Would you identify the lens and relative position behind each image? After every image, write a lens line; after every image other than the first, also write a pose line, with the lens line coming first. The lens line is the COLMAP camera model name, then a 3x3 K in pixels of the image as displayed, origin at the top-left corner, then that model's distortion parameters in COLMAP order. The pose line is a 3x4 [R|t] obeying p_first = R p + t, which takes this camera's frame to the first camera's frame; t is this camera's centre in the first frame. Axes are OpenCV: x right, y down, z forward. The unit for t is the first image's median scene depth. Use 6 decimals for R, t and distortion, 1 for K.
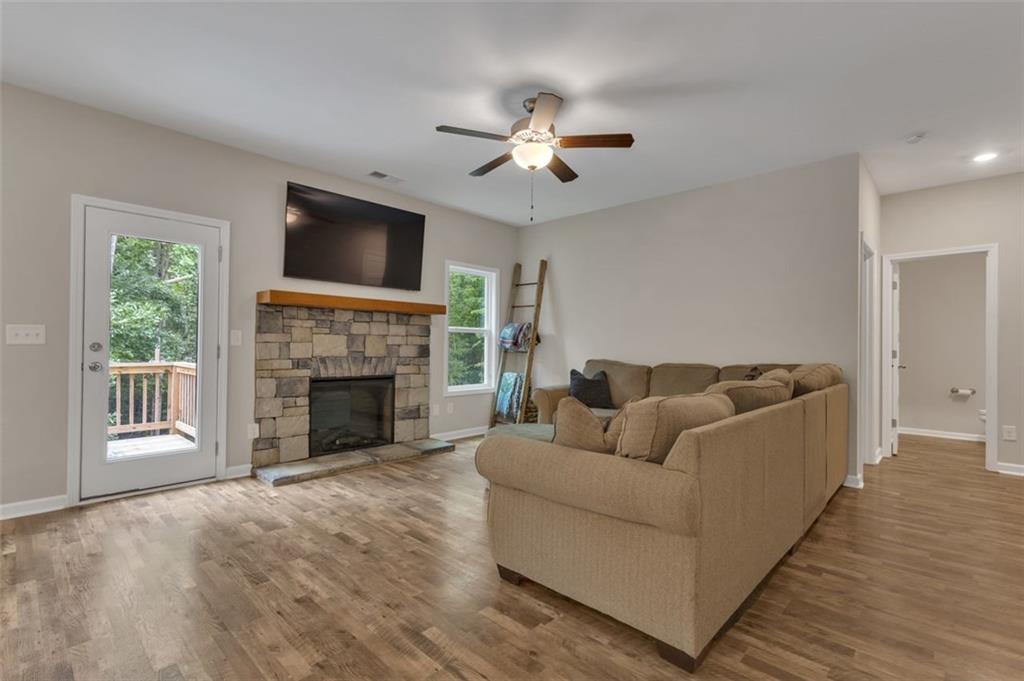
lens RADIAL K [[470.1, 0, 512.3], [0, 470.1, 344.5], [0, 0, 1]] dist [0.002309, 0.000231]
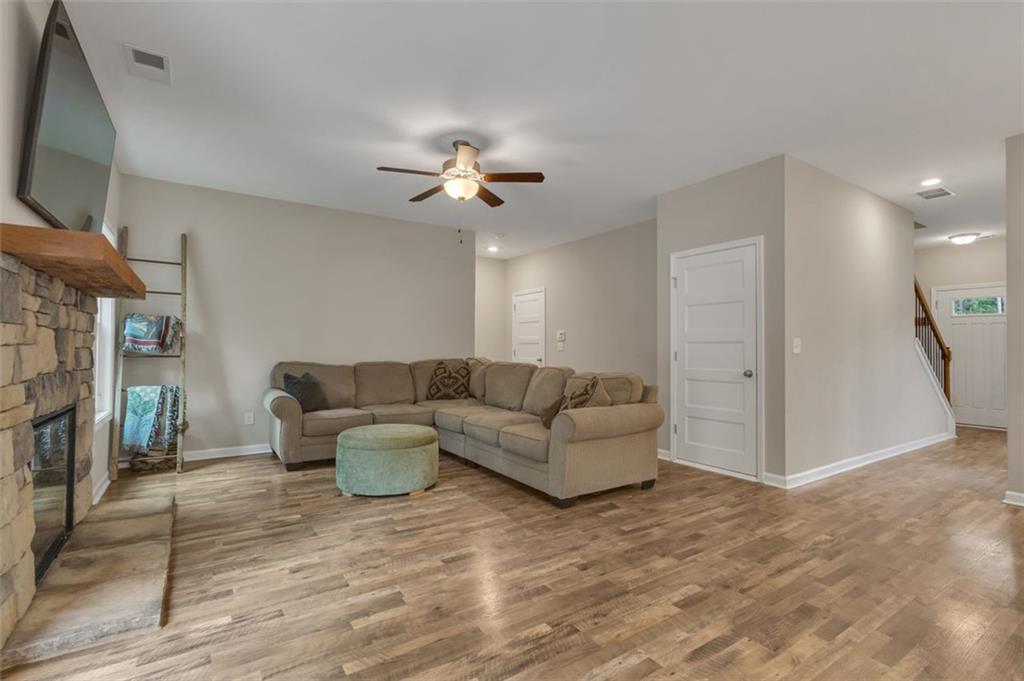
lens RADIAL K [[470.1, 0, 512.3], [0, 470.1, 344.5], [0, 0, 1]] dist [0.002309, 0.000231]
pose [[0.226187, -0.002071, 0.974082, -0.985305], [-0.005189, 0.999981, 0.003331, -0.011688], [-0.974070, -0.005808, 0.226172, 0.548065]]
